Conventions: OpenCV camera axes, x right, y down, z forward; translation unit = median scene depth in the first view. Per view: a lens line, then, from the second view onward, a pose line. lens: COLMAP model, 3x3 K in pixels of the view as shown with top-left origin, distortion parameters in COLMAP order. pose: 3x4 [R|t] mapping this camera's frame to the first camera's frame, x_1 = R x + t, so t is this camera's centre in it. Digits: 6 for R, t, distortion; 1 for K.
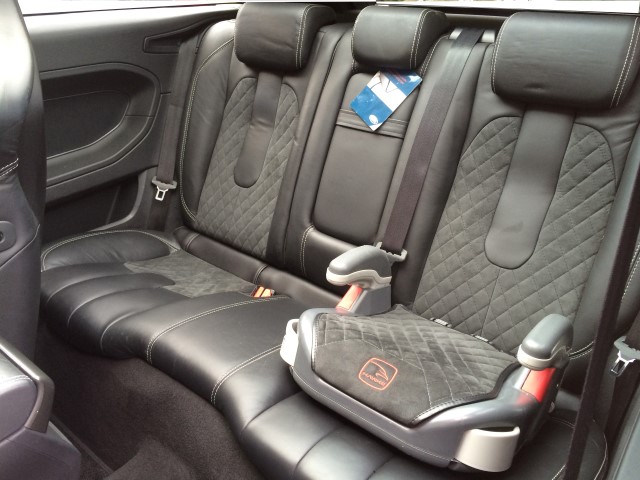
lens RADIAL K [[698.1, 0, 320.0], [0, 698.1, 240.0], [0, 0, 1]] dist [0.127714, -0.000899]
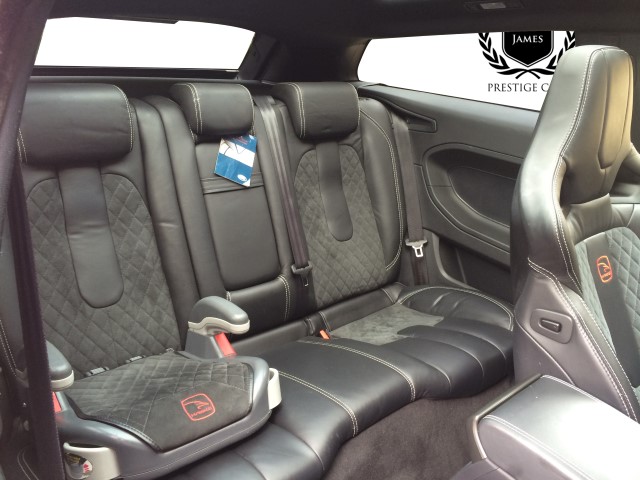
lens RADIAL K [[540.7, 0, 320.0], [0, 540.7, 240.0], [0, 0, 1]] dist [0.084286, -0.162668]
pose [[0.094649, -0.320636, 0.942462, -0.783768], [0.330699, 0.903077, 0.274026, -0.276753], [-0.938978, 0.285735, 0.191509, 0.714734]]
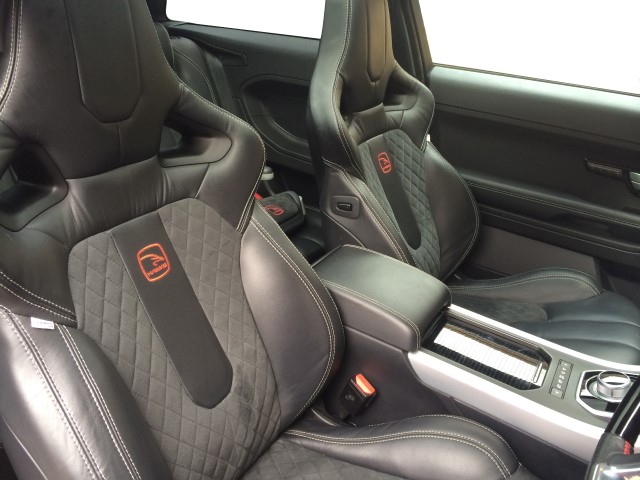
lens RADIAL K [[540.7, 0, 320.0], [0, 540.7, 240.0], [0, 0, 1]] dist [0.084286, -0.162668]
pose [[-0.215178, -0.397278, 0.892115, -0.911758], [0.350301, 0.821321, 0.450245, -0.264862], [-0.911585, 0.409391, -0.037563, 0.699916]]
